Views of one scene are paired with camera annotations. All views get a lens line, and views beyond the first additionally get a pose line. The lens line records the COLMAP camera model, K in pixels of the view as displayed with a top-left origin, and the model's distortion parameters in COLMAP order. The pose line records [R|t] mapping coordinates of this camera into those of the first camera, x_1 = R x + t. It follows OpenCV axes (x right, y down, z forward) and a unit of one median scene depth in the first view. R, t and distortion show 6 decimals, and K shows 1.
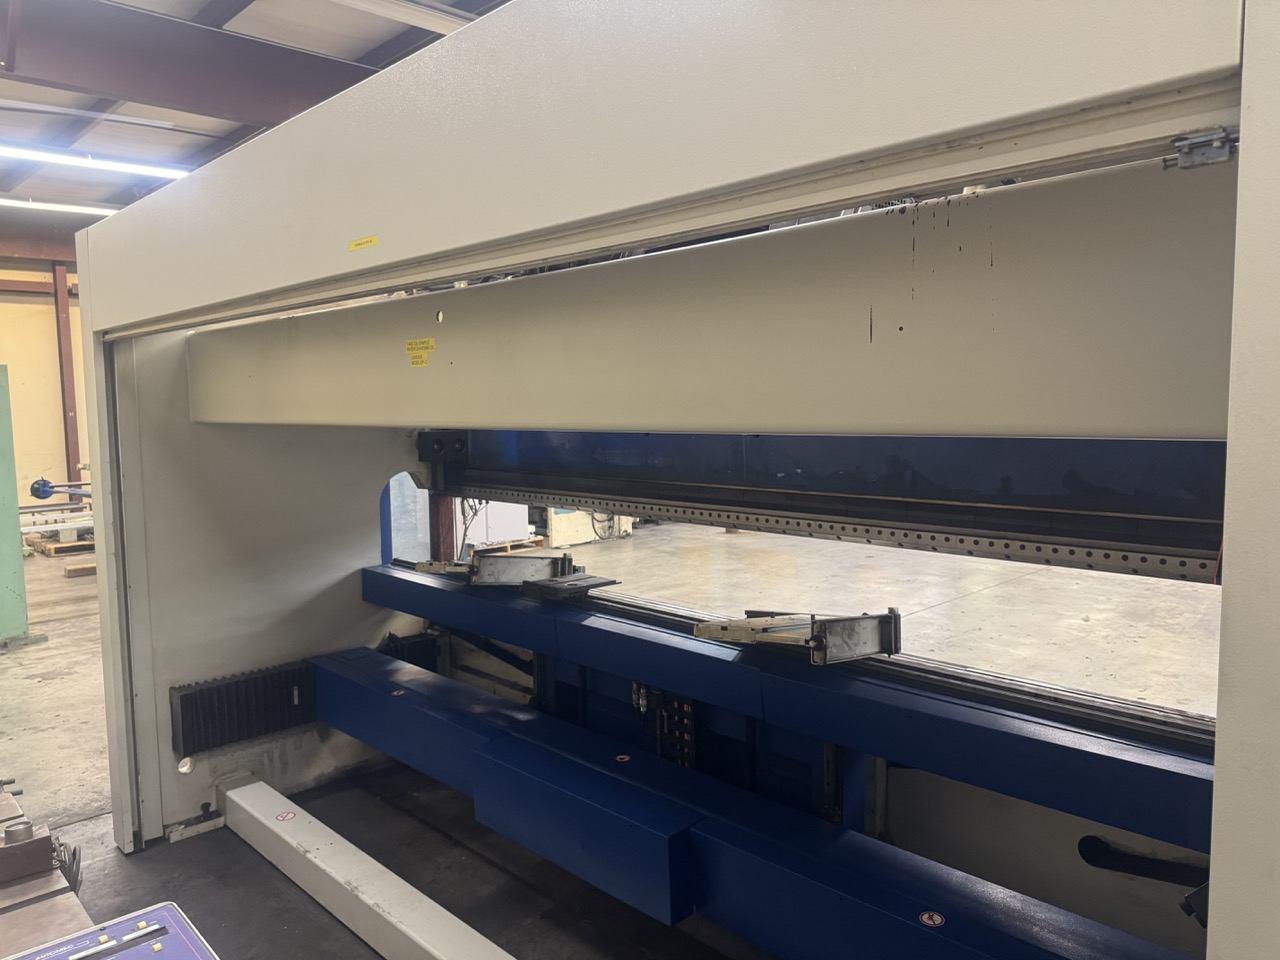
lens RADIAL K [[911.3, 0, 640.0], [0, 911.3, 480.0], [0, 0, 1]] dist [0.006171, -0.002498]
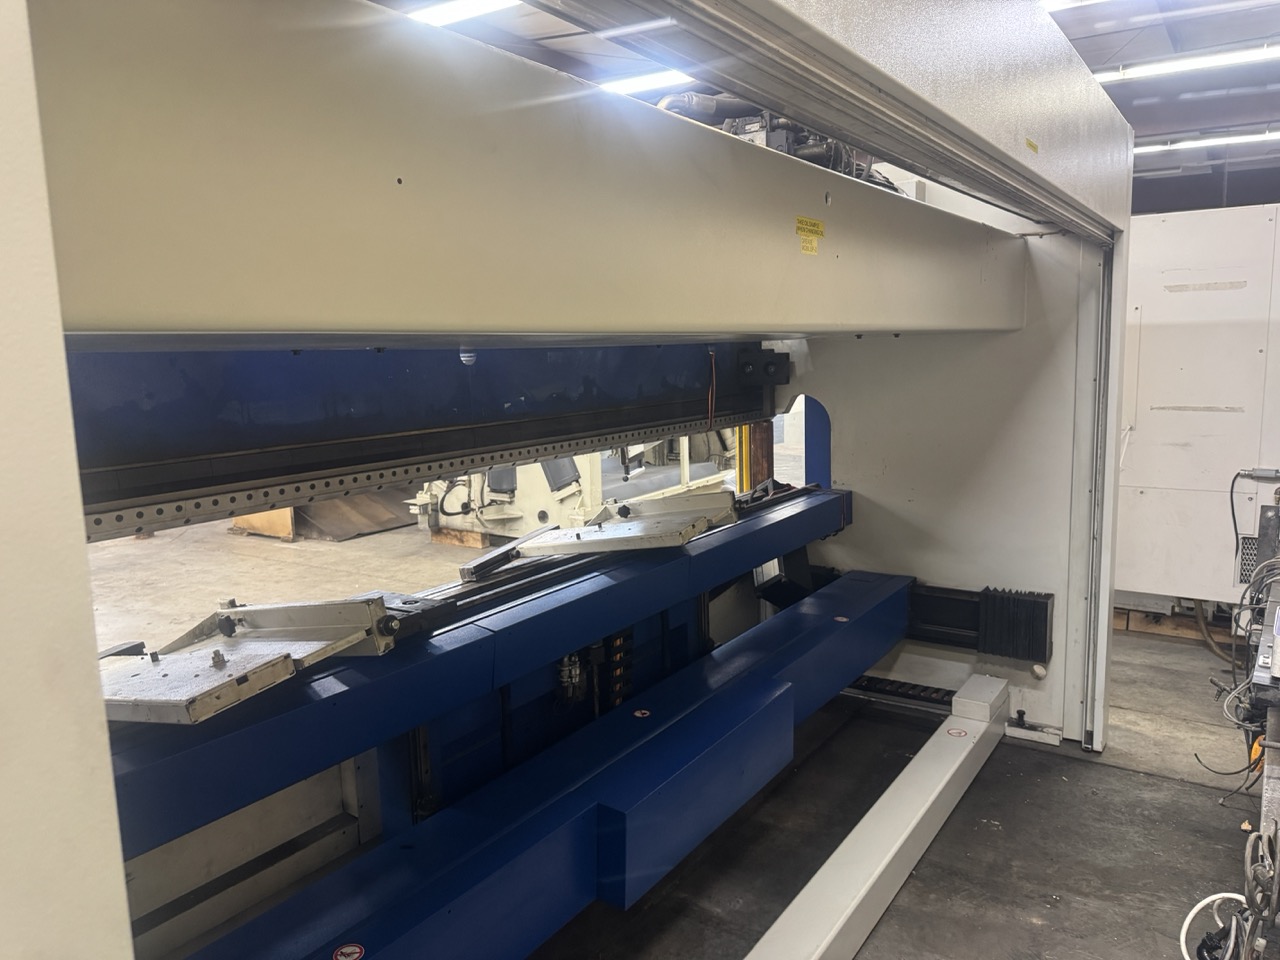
lens RADIAL K [[906.1, 0, 640.0], [0, 906.1, 480.0], [0, 0, 1]] dist [0.046580, -0.051512]
pose [[-0.223633, -0.117862, 0.967521, -0.816846], [0.109414, 0.983352, 0.145080, -0.051894], [-0.968513, 0.138305, -0.207014, 1.093453]]
